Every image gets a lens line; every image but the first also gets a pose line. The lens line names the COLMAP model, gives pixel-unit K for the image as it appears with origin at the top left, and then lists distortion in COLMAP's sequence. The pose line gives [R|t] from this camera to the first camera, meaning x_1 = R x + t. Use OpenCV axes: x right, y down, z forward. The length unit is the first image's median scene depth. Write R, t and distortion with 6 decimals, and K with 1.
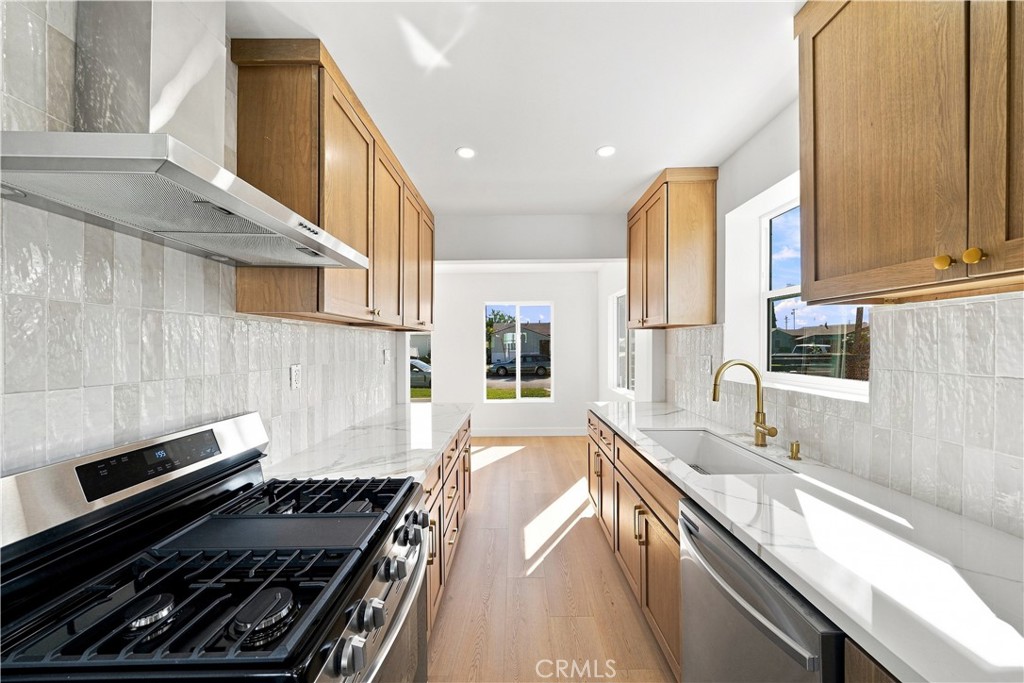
lens RADIAL K [[357.6, 0, 516.5], [0, 357.6, 345.8], [0, 0, 1]] dist [-0.002955, -0.000602]
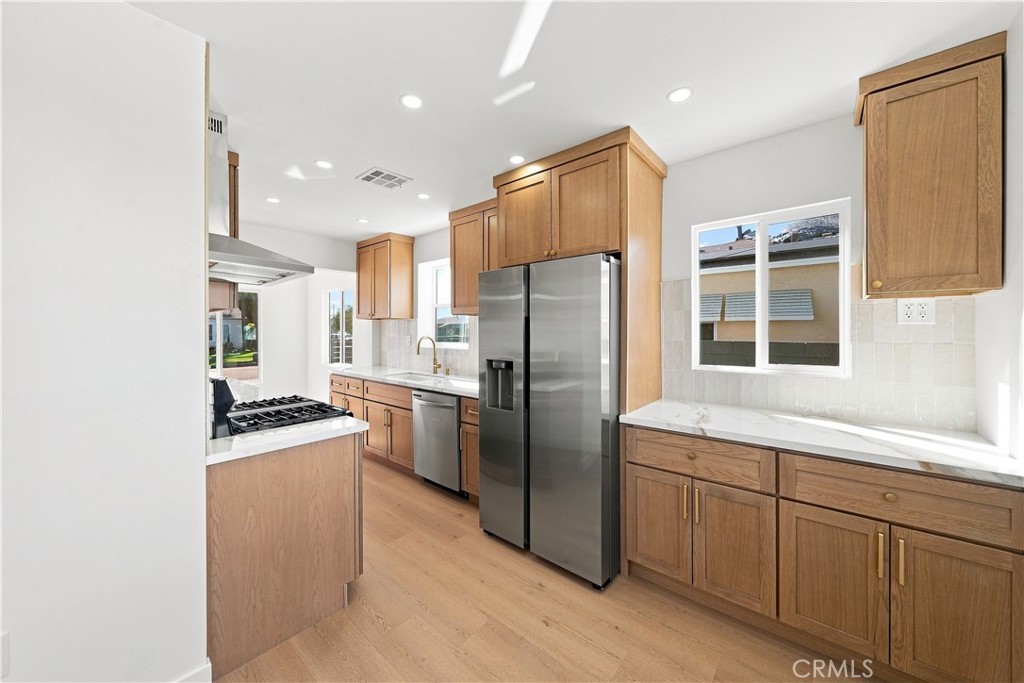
lens RADIAL K [[357.6, 0, 512.2], [0, 357.6, 333.6], [0, 0, 1]] dist [-0.002955, -0.000602]
pose [[0.645585, -0.001349, 0.763687, -0.634173], [-0.003301, 0.999984, 0.004557, 0.008794], [-0.763681, -0.005463, 0.645571, -0.727819]]
